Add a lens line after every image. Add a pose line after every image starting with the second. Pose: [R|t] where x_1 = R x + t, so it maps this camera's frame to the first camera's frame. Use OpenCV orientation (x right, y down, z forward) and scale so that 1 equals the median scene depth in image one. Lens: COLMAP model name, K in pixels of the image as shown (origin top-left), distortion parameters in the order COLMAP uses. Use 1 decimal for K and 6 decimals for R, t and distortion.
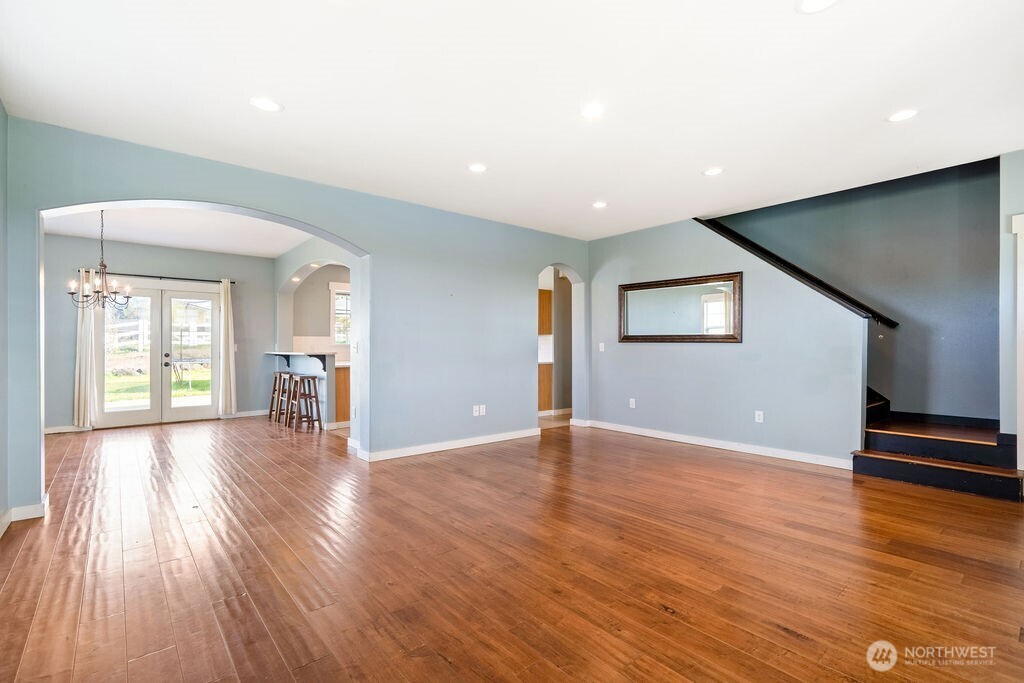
lens RADIAL K [[465.2, 0, 510.6], [0, 465.2, 343.1], [0, 0, 1]] dist [-0.011083, 0.002247]
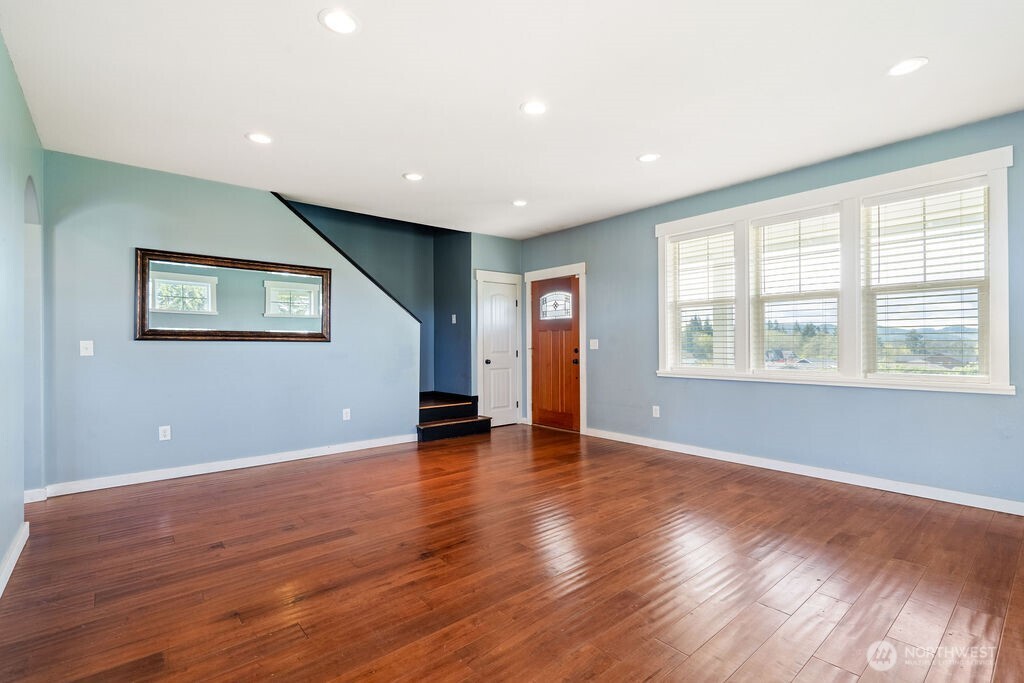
lens RADIAL K [[465.2, 0, 514.4], [0, 465.2, 340.5], [0, 0, 1]] dist [-0.011083, 0.002247]
pose [[0.009862, 0.011318, 0.999887, -0.468933], [0.002143, 0.999933, -0.011340, 0.008397], [-0.999949, 0.002255, 0.009837, 0.604316]]
